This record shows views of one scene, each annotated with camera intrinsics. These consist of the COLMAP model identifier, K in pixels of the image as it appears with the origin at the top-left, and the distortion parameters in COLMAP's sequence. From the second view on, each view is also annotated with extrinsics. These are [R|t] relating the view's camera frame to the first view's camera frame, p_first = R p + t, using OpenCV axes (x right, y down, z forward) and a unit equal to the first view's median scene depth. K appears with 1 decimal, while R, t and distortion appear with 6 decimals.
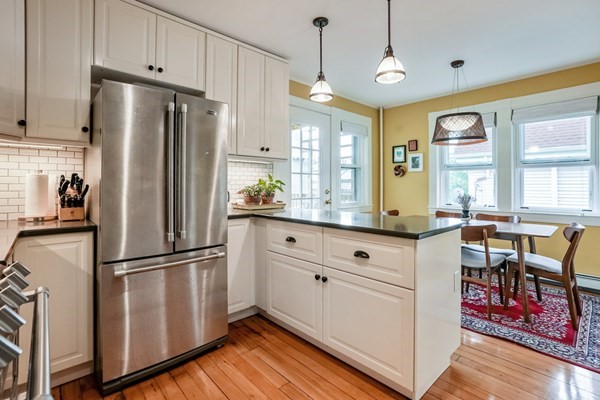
lens RADIAL K [[288.8, 0, 307.0], [0, 288.8, 187.8], [0, 0, 1]] dist [-0.042418, 0.017642]
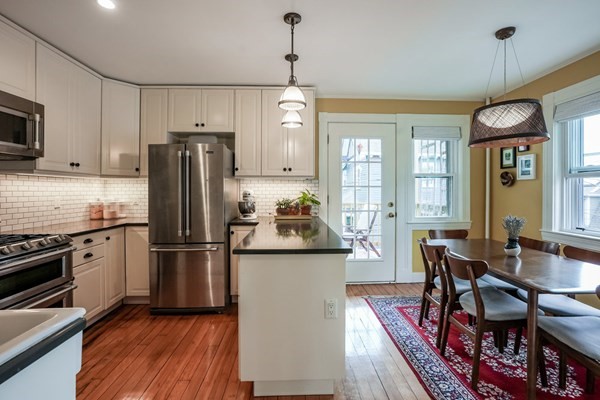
lens RADIAL K [[288.8, 0, 303.4], [0, 288.8, 196.6], [0, 0, 1]] dist [-0.042418, 0.017642]
pose [[0.752981, 0.011954, -0.657934, 0.614651], [-0.001164, 0.999858, 0.016834, -0.036480], [0.658042, -0.011910, 0.752887, 0.124370]]
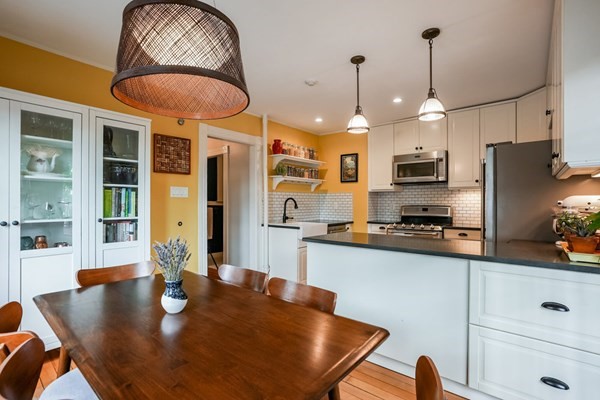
lens RADIAL K [[288.8, 0, 302.3], [0, 288.8, 200.8], [0, 0, 1]] dist [-0.042418, 0.017642]
pose [[-0.989932, -0.003167, -0.141511, 0.425523], [-0.002462, 0.999984, -0.005161, -0.028055], [0.141525, -0.004761, -0.989923, 1.349474]]
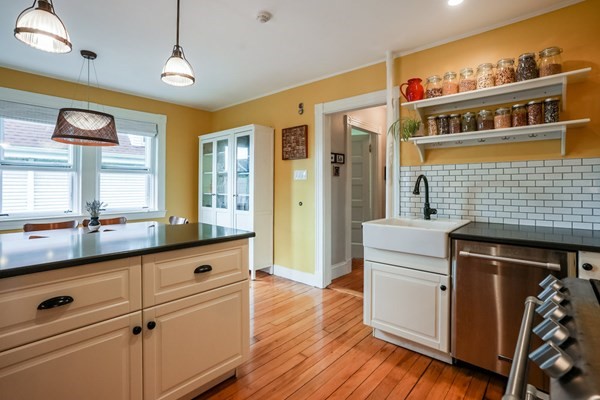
lens RADIAL K [[295.9, 0, 308.2], [0, 295.9, 180.5], [0, 0, 1]] dist [-0.018399, 0.000020]
pose [[-0.111542, 0.015329, 0.993641, -0.429978], [0.002534, 0.999882, -0.015141, -0.023442], [-0.993756, 0.000829, -0.111568, 0.400694]]
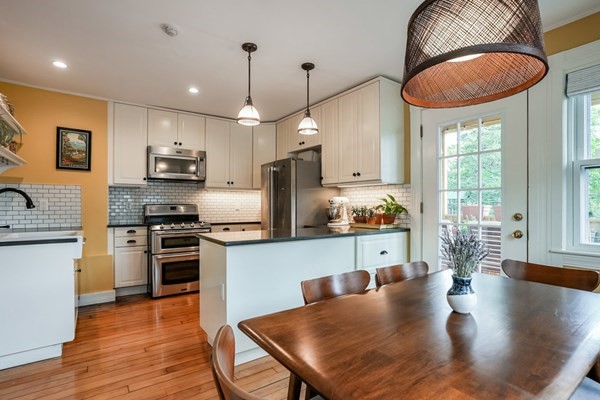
lens RADIAL K [[288.8, 0, 302.7], [0, 288.8, 205.8], [0, 0, 1]] dist [-0.042418, 0.017642]
pose [[-0.106860, 0.003208, -0.994269, 0.892419], [-0.004395, 0.999984, 0.003699, -0.012895], [0.994264, 0.004765, -0.106844, 0.808049]]
